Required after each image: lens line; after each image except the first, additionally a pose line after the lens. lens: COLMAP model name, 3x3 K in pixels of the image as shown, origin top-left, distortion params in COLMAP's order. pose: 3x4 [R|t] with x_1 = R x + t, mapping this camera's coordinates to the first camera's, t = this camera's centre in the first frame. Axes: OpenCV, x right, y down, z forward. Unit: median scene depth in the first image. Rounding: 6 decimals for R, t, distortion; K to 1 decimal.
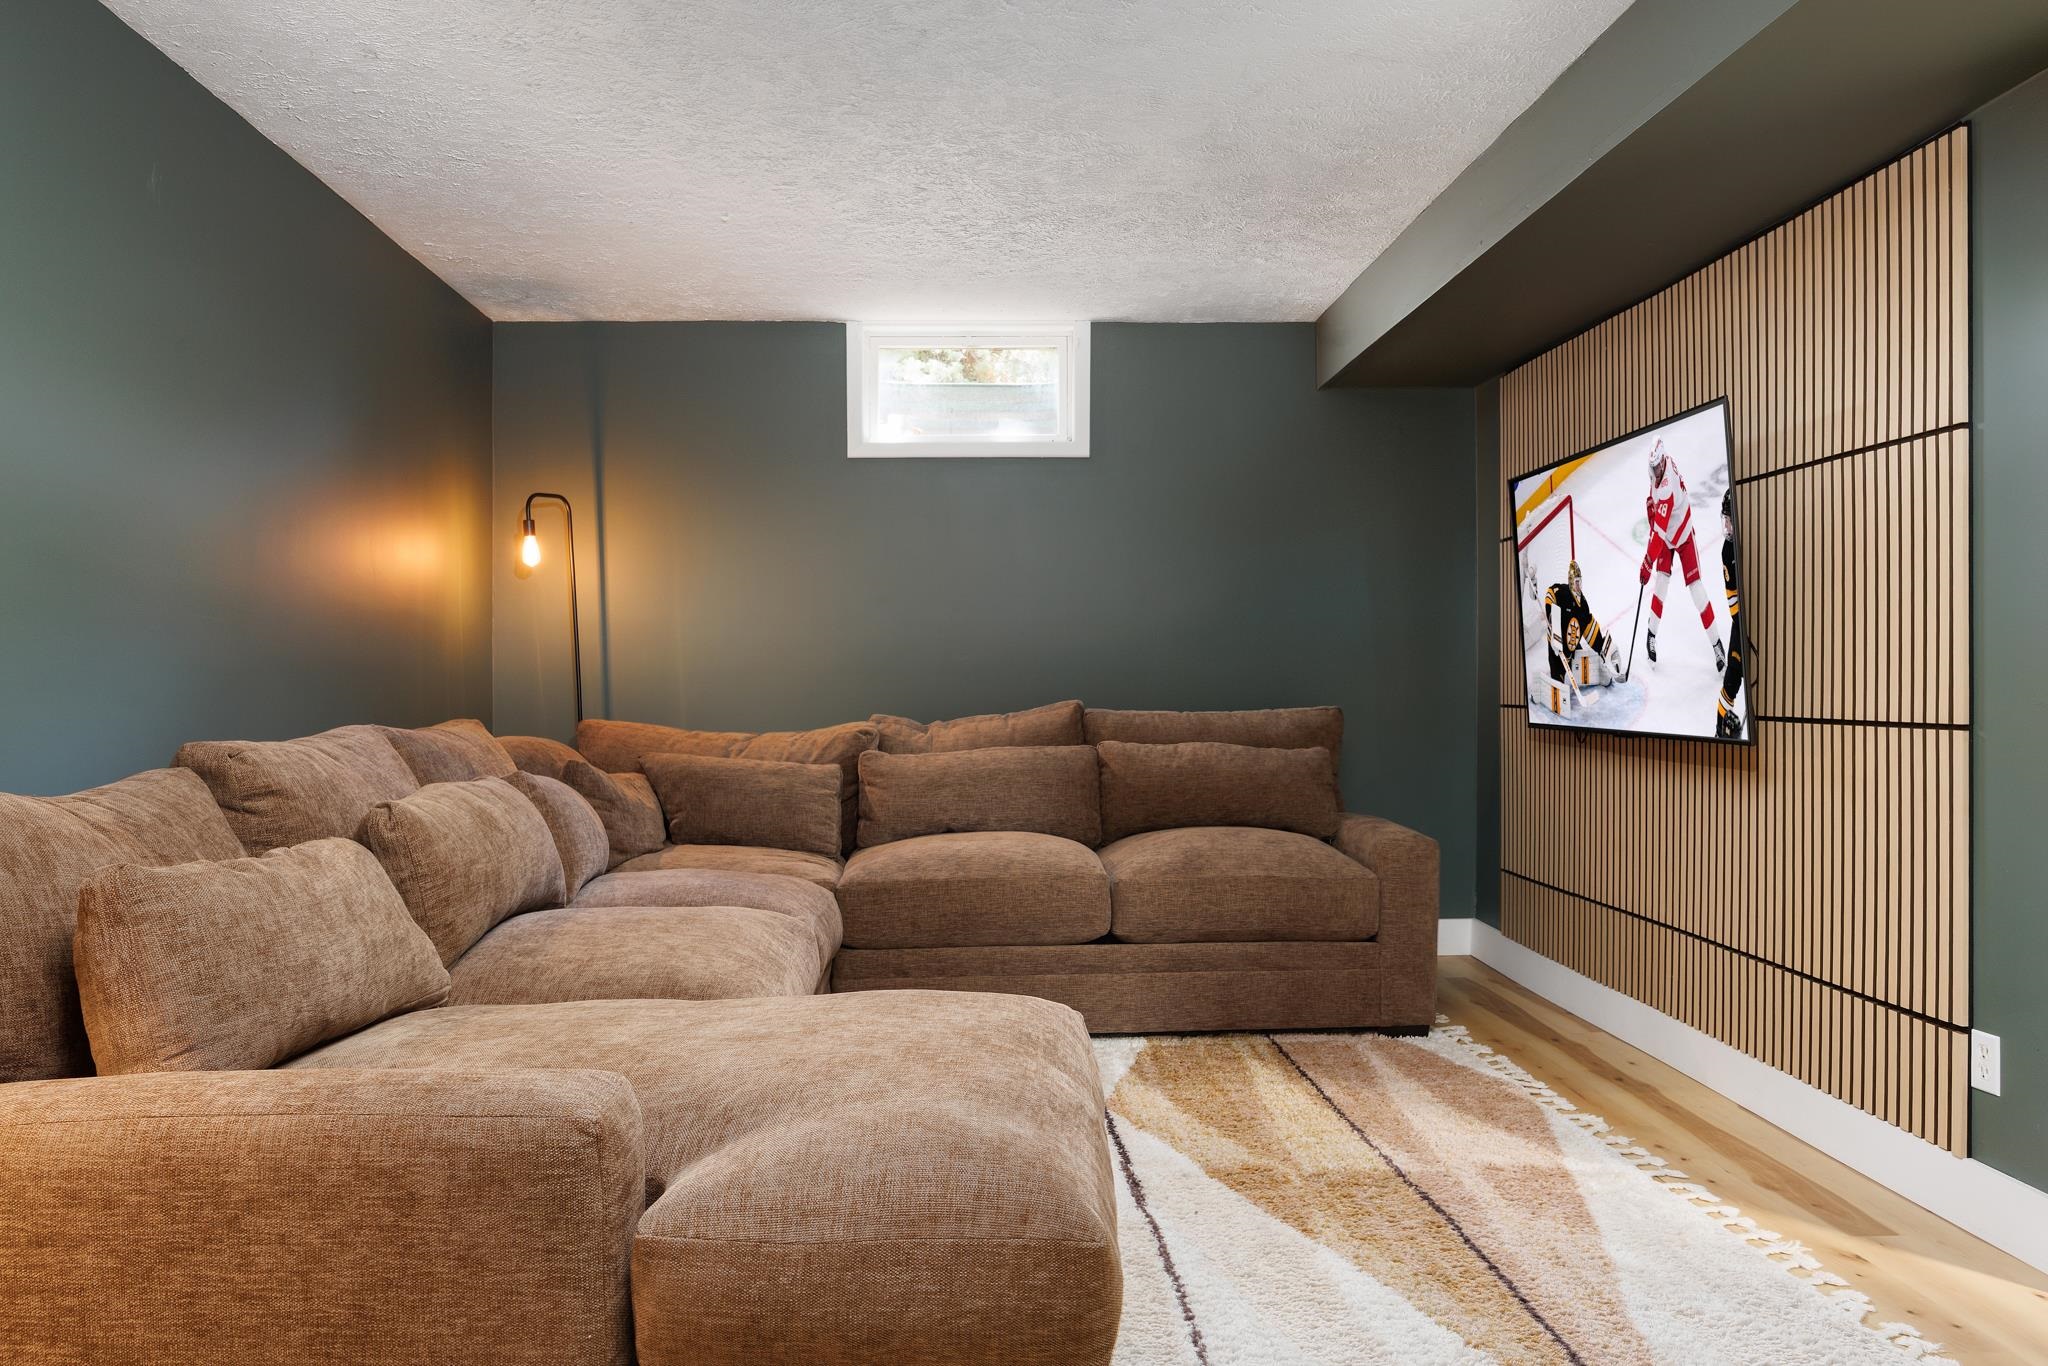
lens RADIAL K [[1486.4, 0, 1022.8], [0, 1486.4, 661.6], [0, 0, 1]] dist [-0.002229, -0.002456]
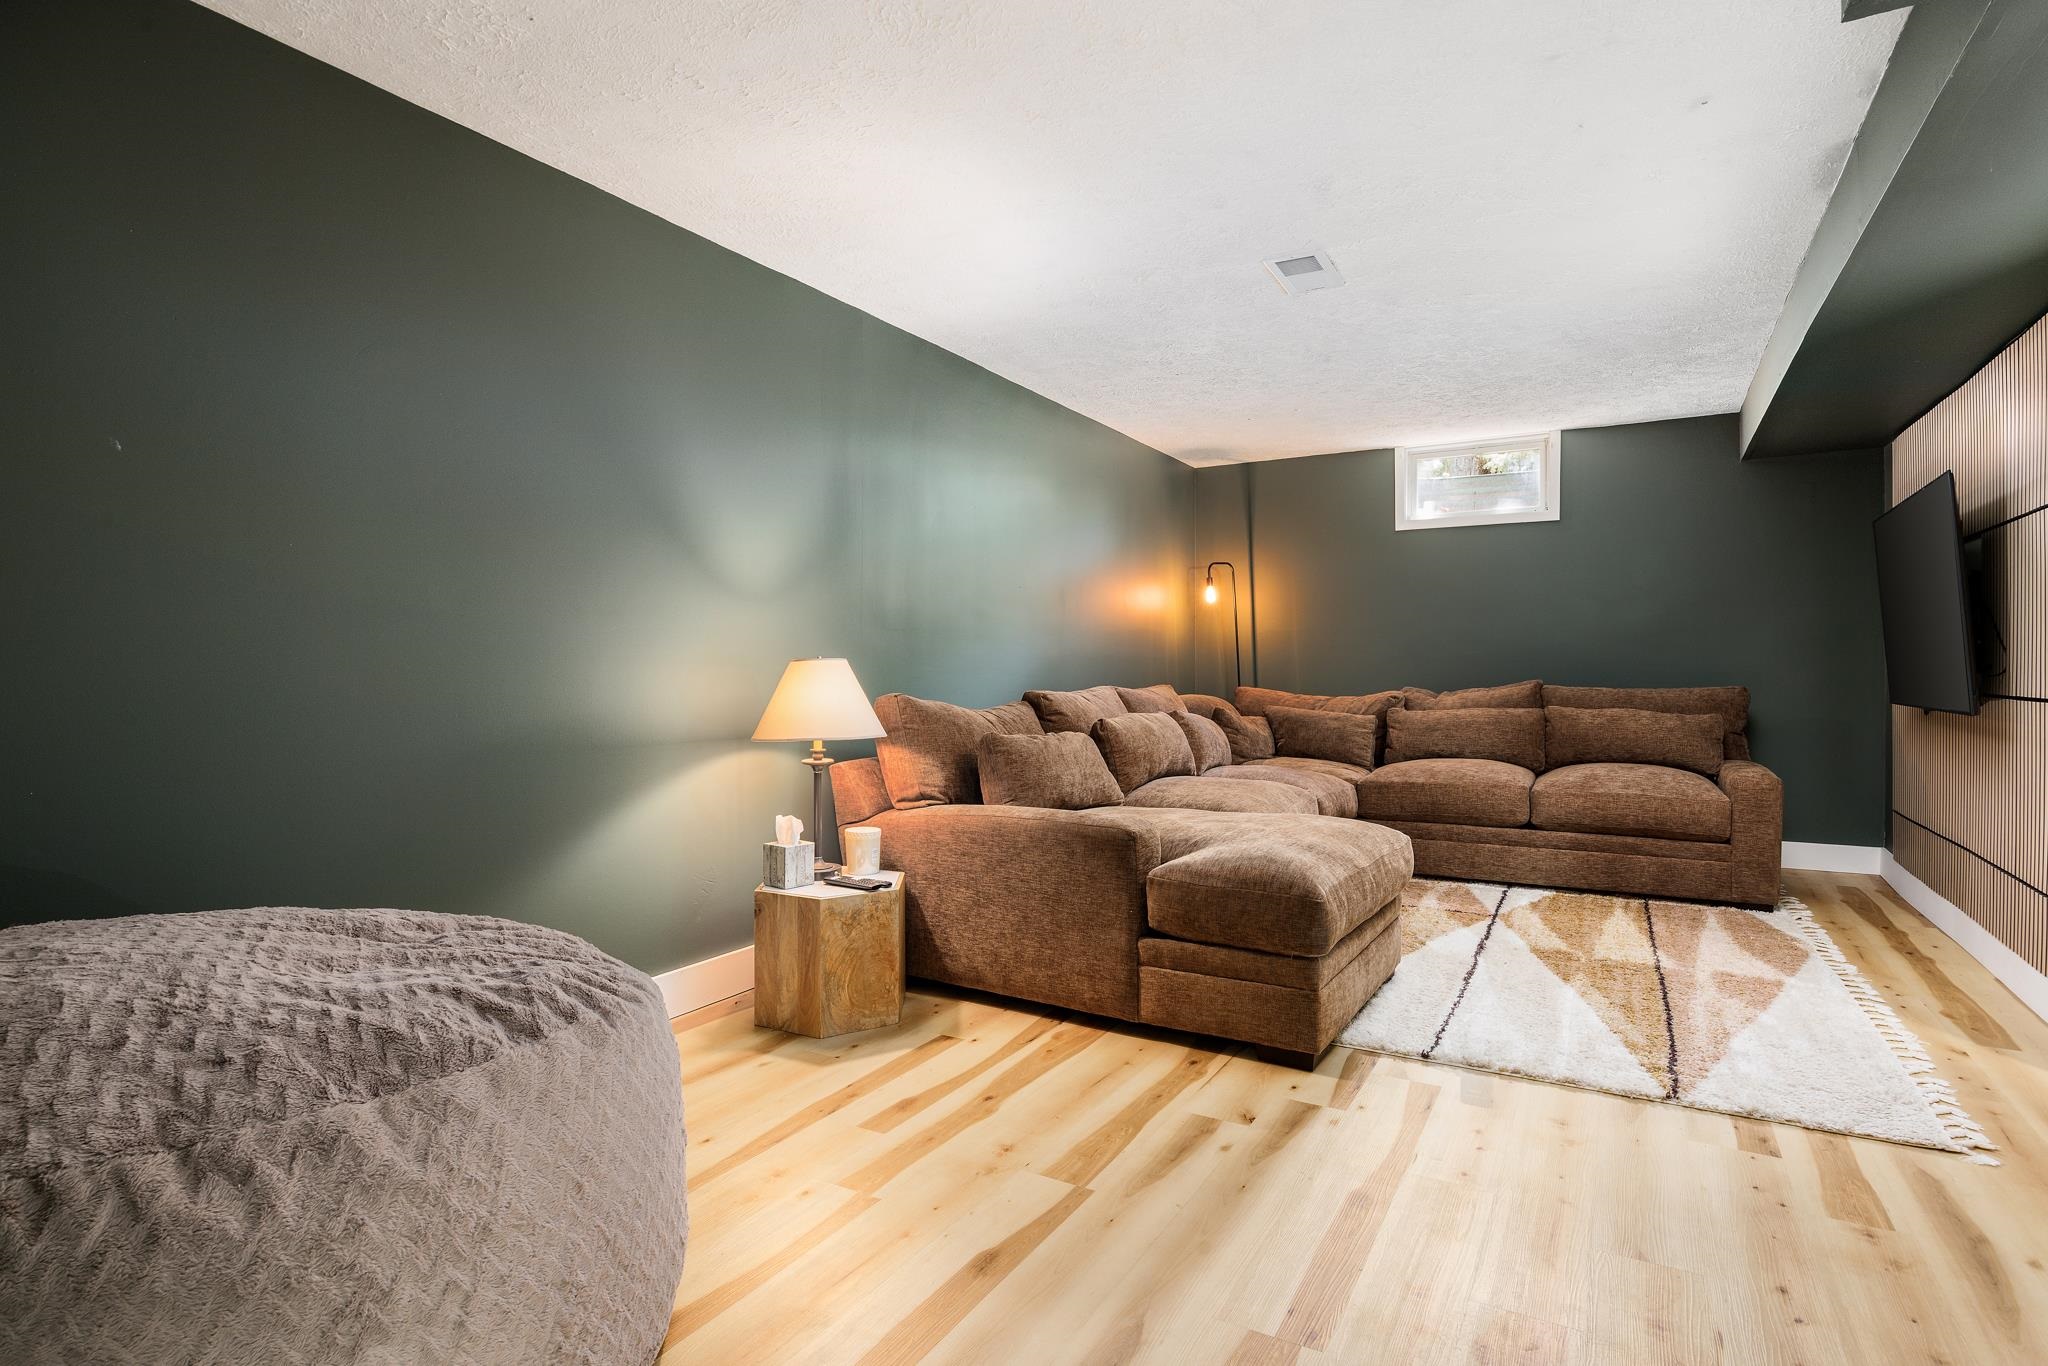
lens RADIAL K [[1031.7, 0, 1024.1], [0, 1031.7, 687.2], [0, 0, 1]] dist [-0.007441, -0.000542]
pose [[0.840693, 0.016258, -0.541268, 0.197809], [0.002559, 0.999419, 0.033994, -0.005136], [0.541506, -0.029964, 0.840163, -0.237695]]
